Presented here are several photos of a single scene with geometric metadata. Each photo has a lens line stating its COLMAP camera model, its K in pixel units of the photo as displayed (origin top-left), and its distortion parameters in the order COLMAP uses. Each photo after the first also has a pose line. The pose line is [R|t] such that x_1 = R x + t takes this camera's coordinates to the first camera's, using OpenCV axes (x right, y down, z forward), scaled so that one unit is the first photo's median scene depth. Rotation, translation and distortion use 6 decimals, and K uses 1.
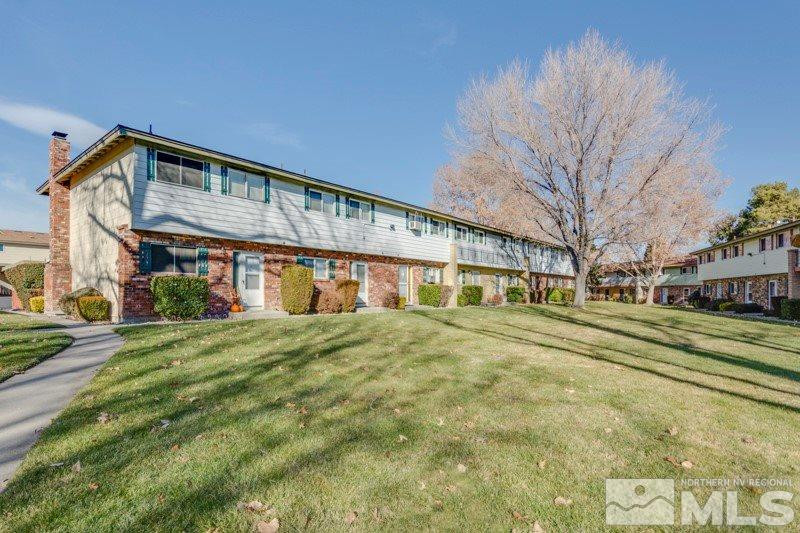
lens RADIAL K [[317.6, 0, 400.1], [0, 317.6, 264.2], [0, 0, 1]] dist [0.000942, -0.000216]
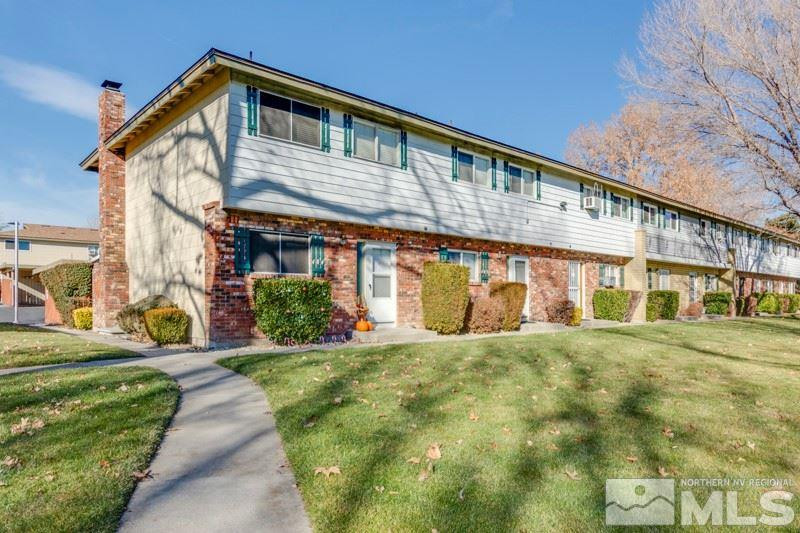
lens RADIAL K [[360.5, 0, 400.0], [0, 360.5, 266.5], [0, 0, 1]] dist [-0.000500, 0.000217]
pose [[0.997086, -0.009377, -0.075712, -0.354037], [0.009272, 0.999956, -0.001740, 0.014517], [0.075725, 0.001033, 0.997128, 0.227288]]
